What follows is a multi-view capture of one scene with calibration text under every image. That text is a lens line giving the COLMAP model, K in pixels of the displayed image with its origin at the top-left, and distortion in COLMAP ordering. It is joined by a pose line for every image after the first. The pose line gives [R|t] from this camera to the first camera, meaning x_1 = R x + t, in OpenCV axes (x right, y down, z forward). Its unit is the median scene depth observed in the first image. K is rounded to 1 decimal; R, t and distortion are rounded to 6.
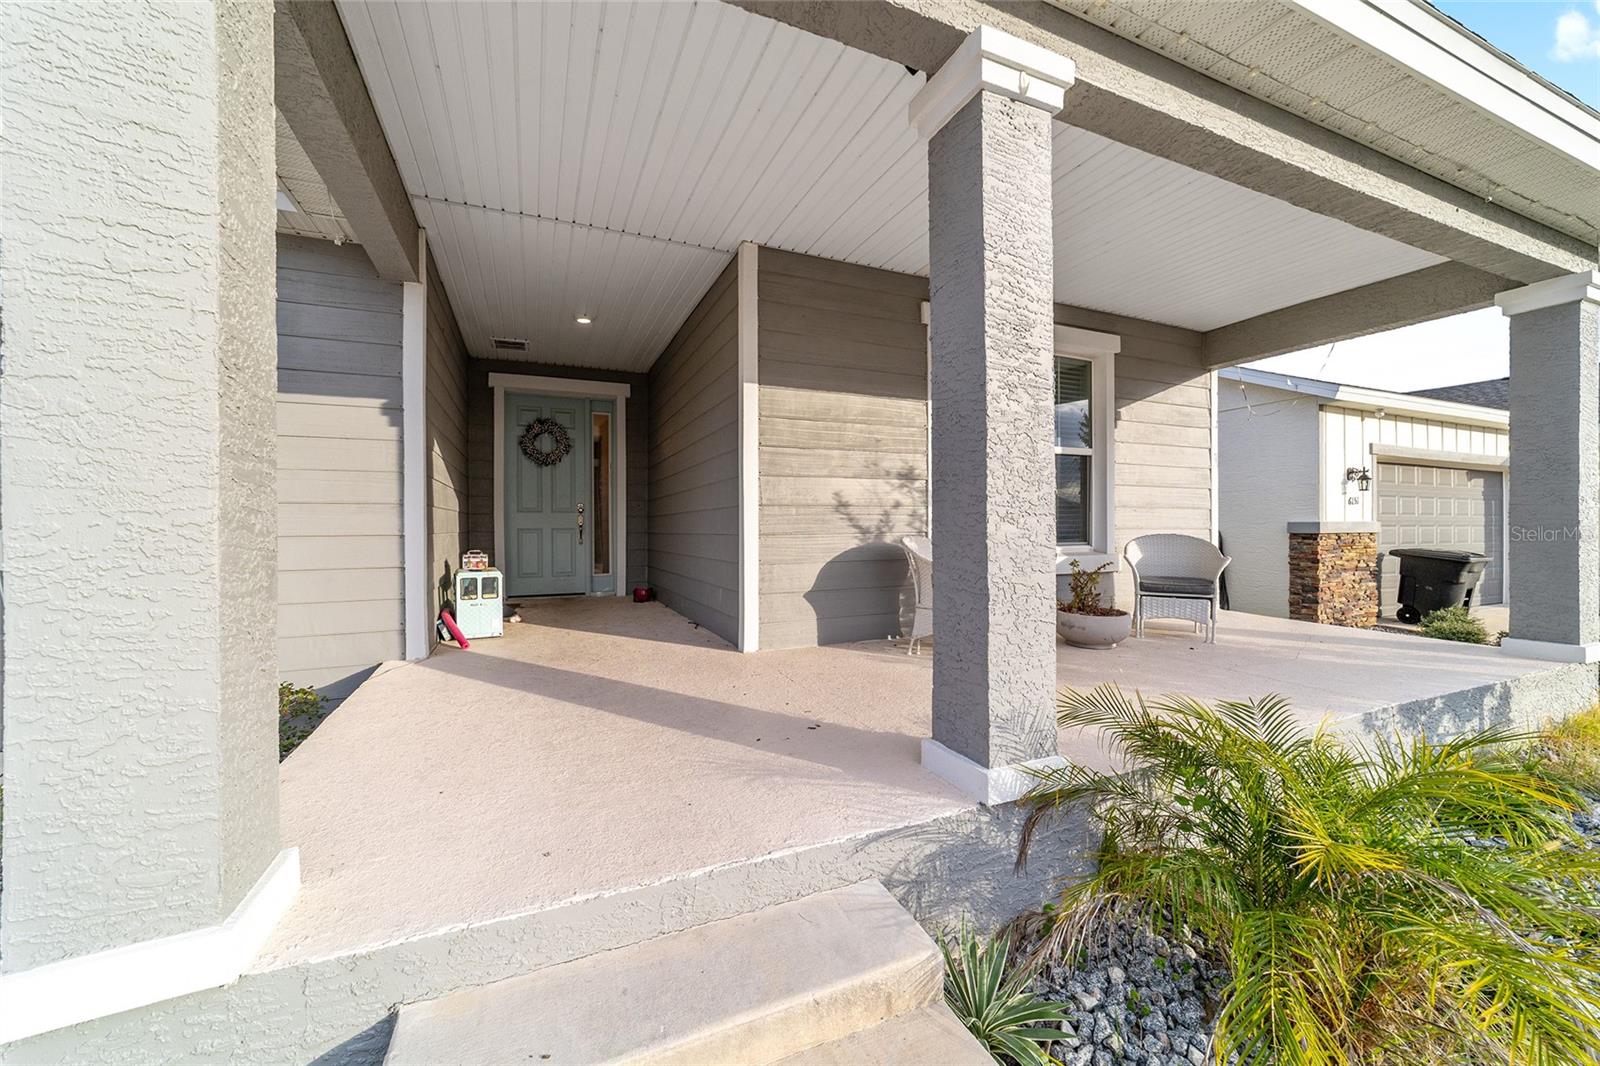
lens RADIAL K [[611.5, 0, 796.9], [0, 611.5, 525.3], [0, 0, 1]] dist [-0.002660, 0.000802]
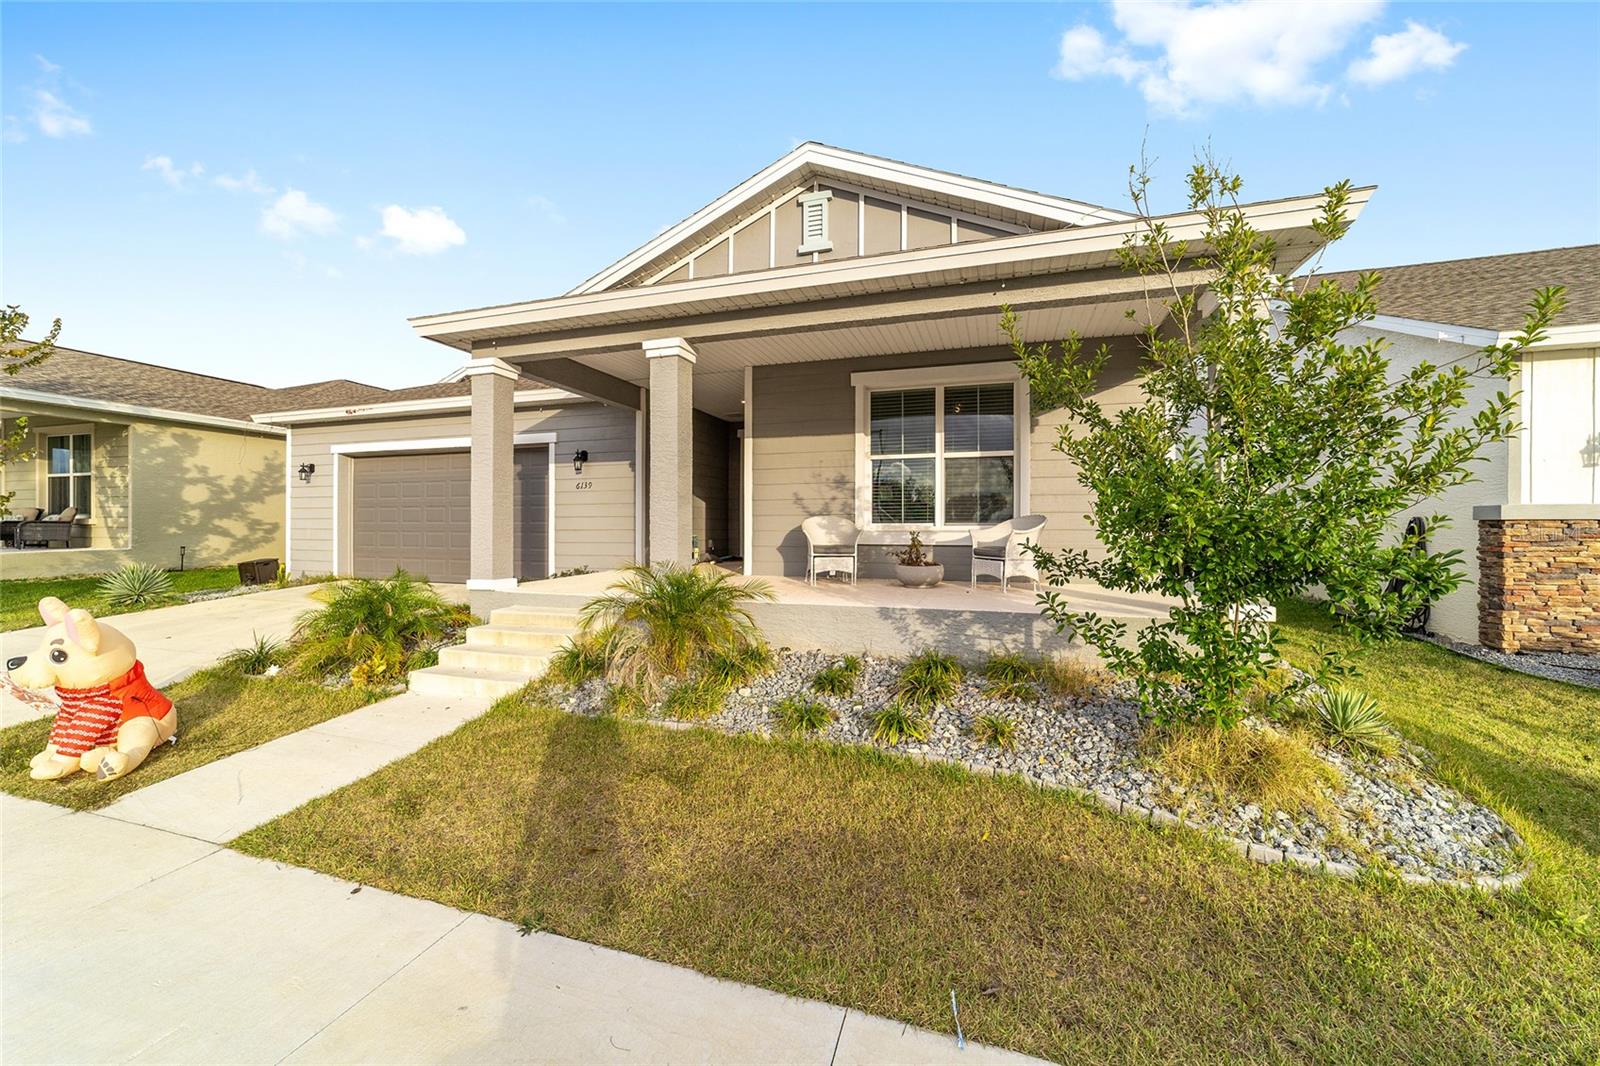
lens RADIAL K [[611.5, 0, 797.4], [0, 611.5, 527.3], [0, 0, 1]] dist [-0.002660, 0.000802]
pose [[0.751737, 0.003703, -0.659453, 1.097174], [-0.003964, 0.999992, 0.001096, 0.040851], [0.659451, 0.001790, 0.751745, -0.298196]]
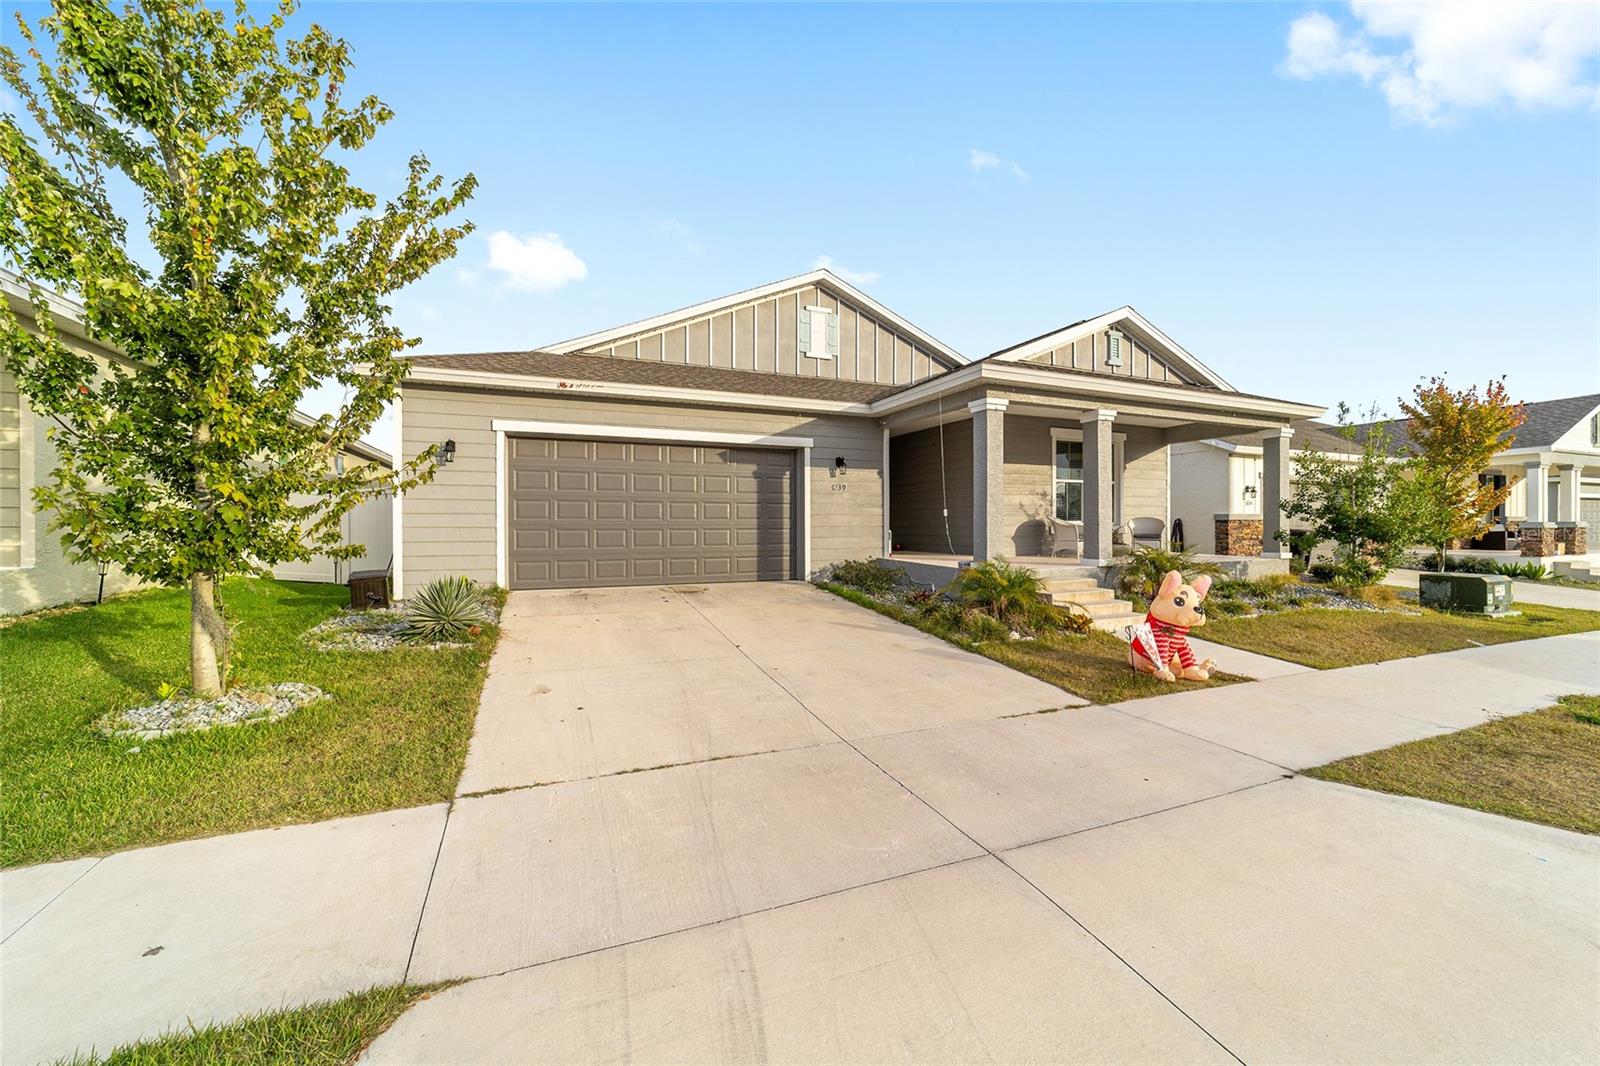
lens RADIAL K [[611.5, 0, 810.7], [0, 611.5, 526.3], [0, 0, 1]] dist [-0.002660, 0.000802]
pose [[0.999962, 0.001522, 0.008547, -0.786808], [-0.001557, 0.999990, 0.004130, 0.044155], [-0.008541, -0.004143, 0.999955, -1.494864]]
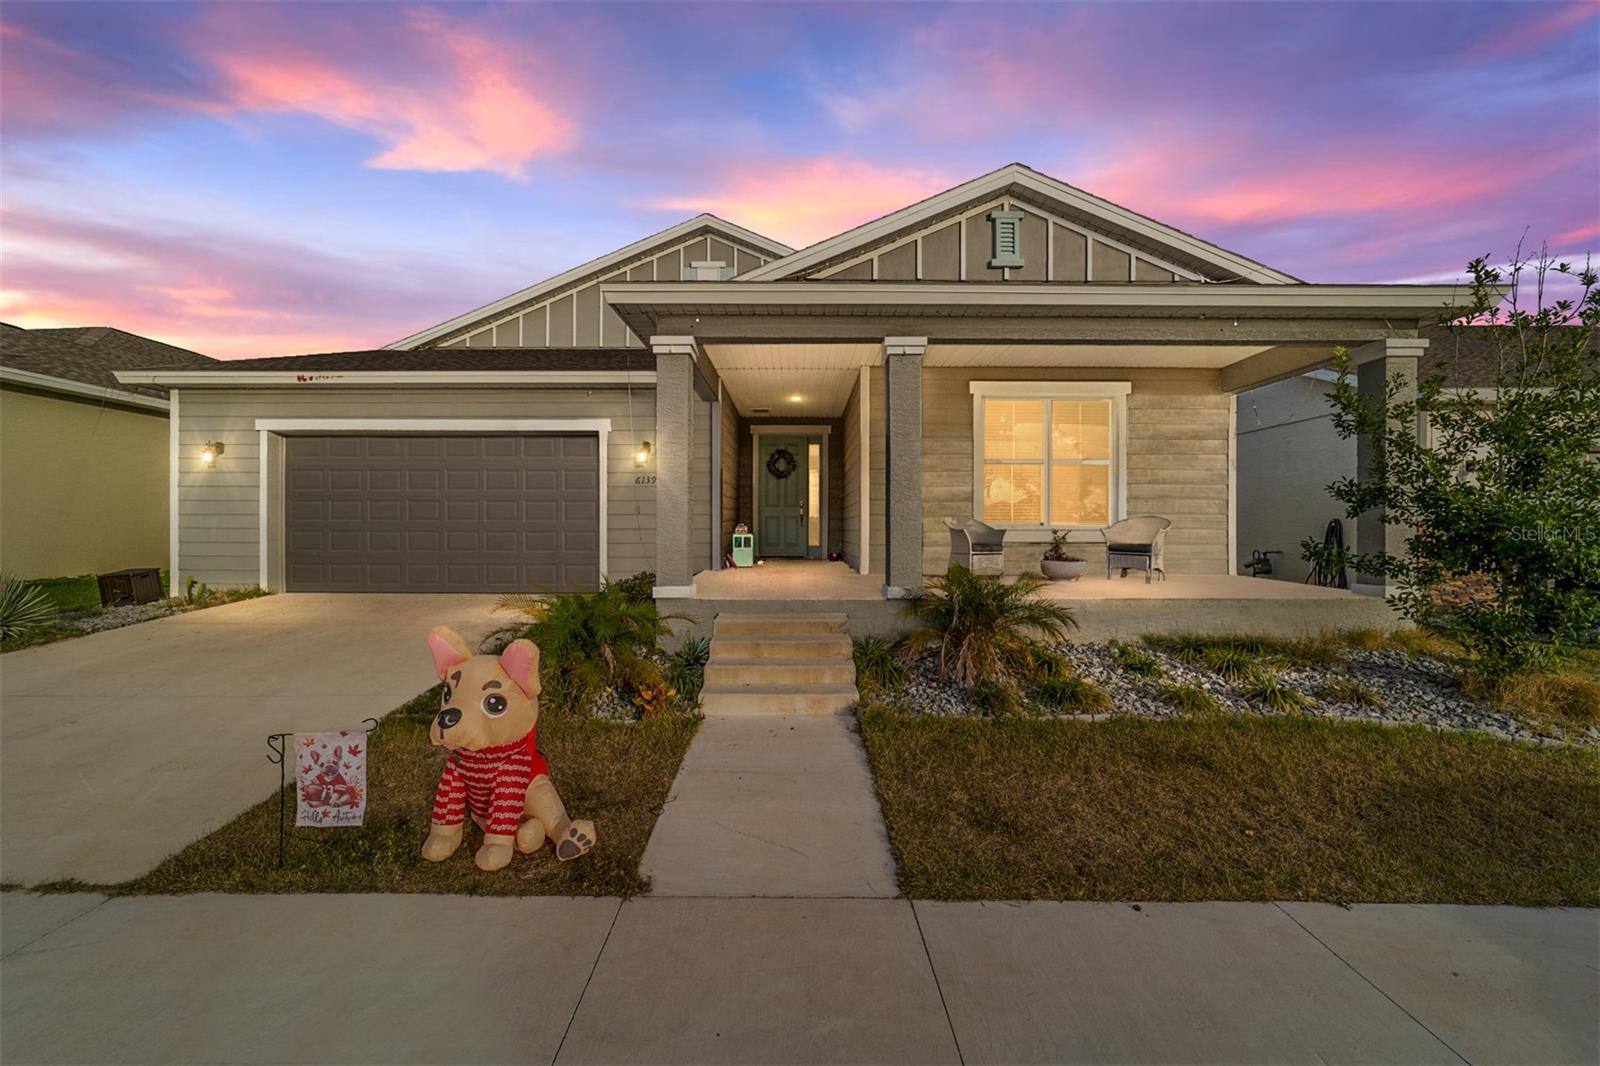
lens RADIAL K [[611.5, 0, 800.4], [0, 611.5, 524.9], [0, 0, 1]] dist [-0.002660, 0.000802]
pose [[0.919514, 0.004474, -0.393032, 0.416328], [-0.004242, 0.999990, 0.001459, 0.037711], [0.393034, 0.000325, 0.919524, -0.725451]]
